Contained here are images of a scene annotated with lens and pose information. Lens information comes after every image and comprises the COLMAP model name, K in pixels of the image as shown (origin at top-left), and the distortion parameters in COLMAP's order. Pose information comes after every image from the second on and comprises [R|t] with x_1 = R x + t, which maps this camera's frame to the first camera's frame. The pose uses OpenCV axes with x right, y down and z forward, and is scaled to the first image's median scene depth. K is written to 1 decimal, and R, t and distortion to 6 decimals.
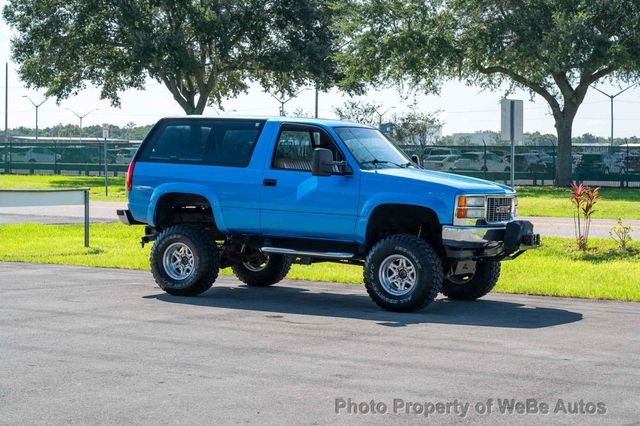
lens RADIAL K [[1308.1, 0, 320.0], [0, 1308.1, 213.0], [0, 0, 1]] dist [0.033150, -0.130787]
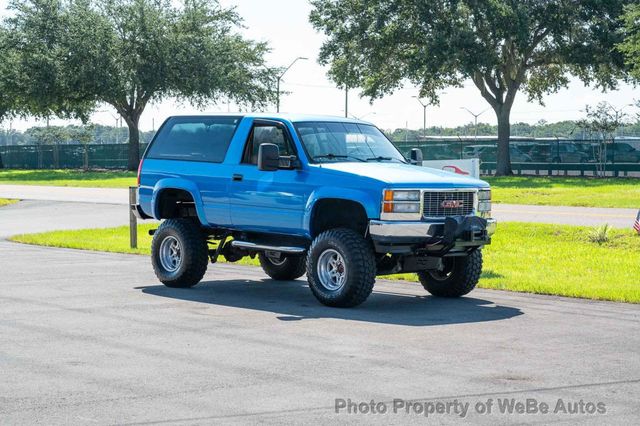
lens RADIAL K [[1308.1, 0, 320.0], [0, 1308.1, 213.0], [0, 0, 1]] dist [0.033150, -0.130787]
pose [[0.949381, 0.001741, -0.314123, 0.320604], [-0.001186, 0.999997, 0.001957, 0.002075], [0.314126, -0.001485, 0.949380, 0.048974]]
